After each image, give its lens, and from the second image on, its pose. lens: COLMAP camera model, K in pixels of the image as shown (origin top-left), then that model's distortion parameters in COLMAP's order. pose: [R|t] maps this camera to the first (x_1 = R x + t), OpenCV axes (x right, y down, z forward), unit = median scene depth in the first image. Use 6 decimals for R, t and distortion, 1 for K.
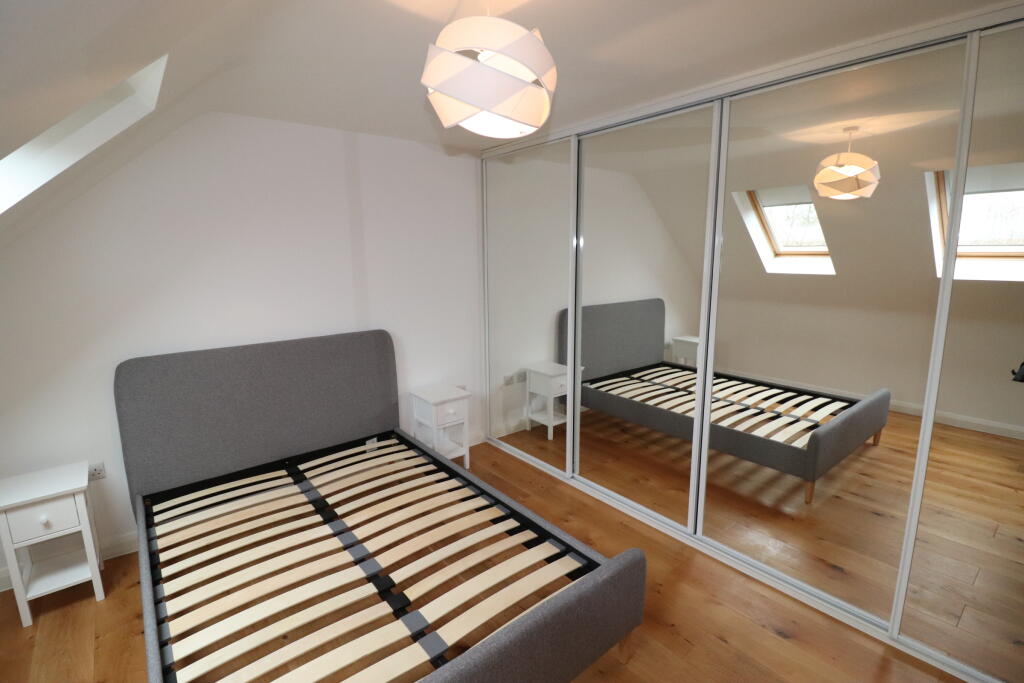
lens RADIAL K [[472.6, 0, 512.0], [0, 472.6, 341.5], [0, 0, 1]] dist [0.000868, 0.000022]
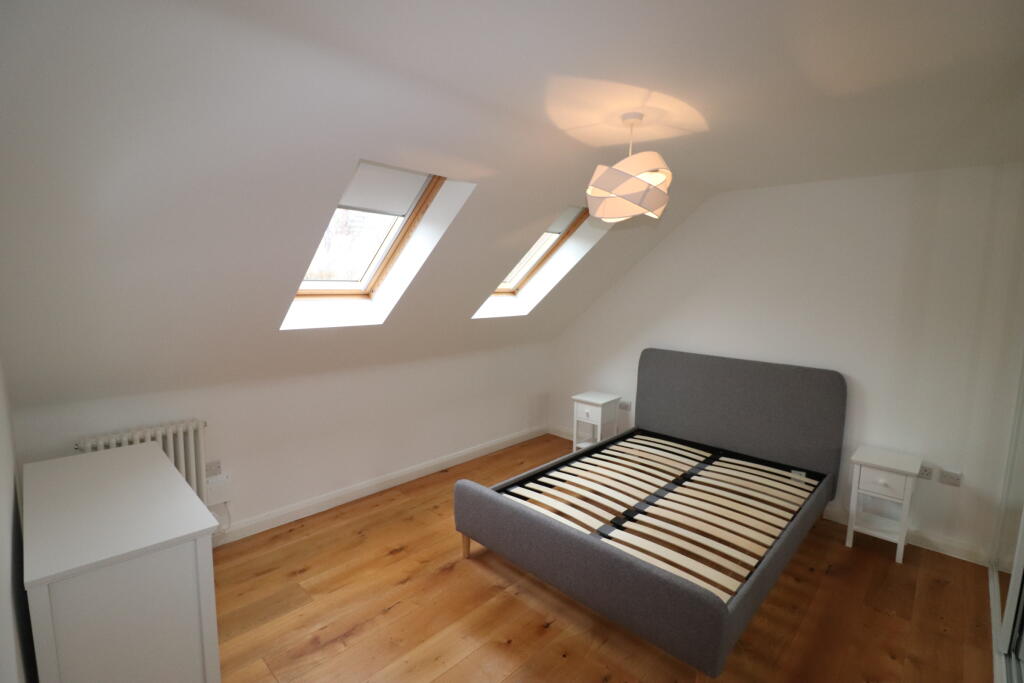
lens RADIAL K [[485.6, 0, 512.0], [0, 485.6, 341.5], [0, 0, 1]] dist [-0.000980, -0.000574]
pose [[0.122250, 0.137557, -0.982921, 0.791837], [-0.203598, 0.972763, 0.110813, -0.073561], [0.971392, 0.186574, 0.146926, 0.229597]]
